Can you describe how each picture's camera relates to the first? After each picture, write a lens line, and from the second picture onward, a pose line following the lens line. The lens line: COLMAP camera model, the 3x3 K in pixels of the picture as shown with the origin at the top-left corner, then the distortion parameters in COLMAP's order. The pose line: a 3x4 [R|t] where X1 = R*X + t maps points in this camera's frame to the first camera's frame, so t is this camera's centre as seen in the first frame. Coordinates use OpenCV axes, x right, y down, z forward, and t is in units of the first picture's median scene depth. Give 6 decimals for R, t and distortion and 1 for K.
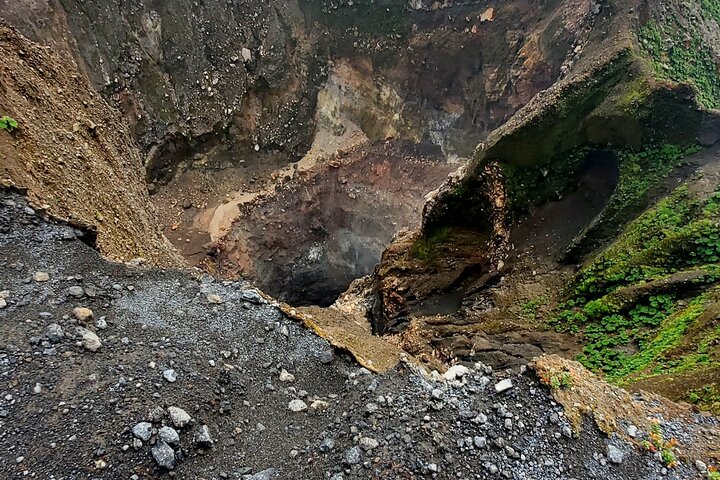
lens RADIAL K [[615.1, 0, 361.0], [0, 615.1, 240.7], [0, 0, 1]] dist [0.001163, -0.009068]
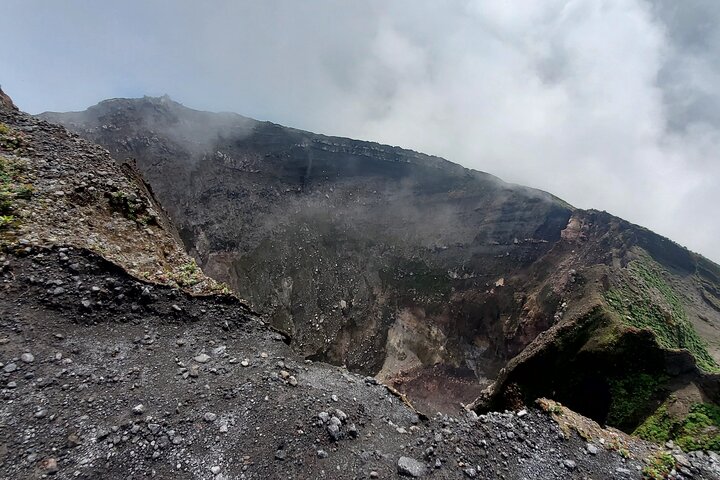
lens RADIAL K [[458.8, 0, 359.0], [0, 458.8, 239.9], [0, 0, 1]] dist [-0.008114, -0.008189]
pose [[0.993754, 0.008386, -0.111277, -0.019941], [-0.059874, 0.881556, -0.468267, 0.097945], [0.094170, 0.472005, 0.876552, -0.093772]]
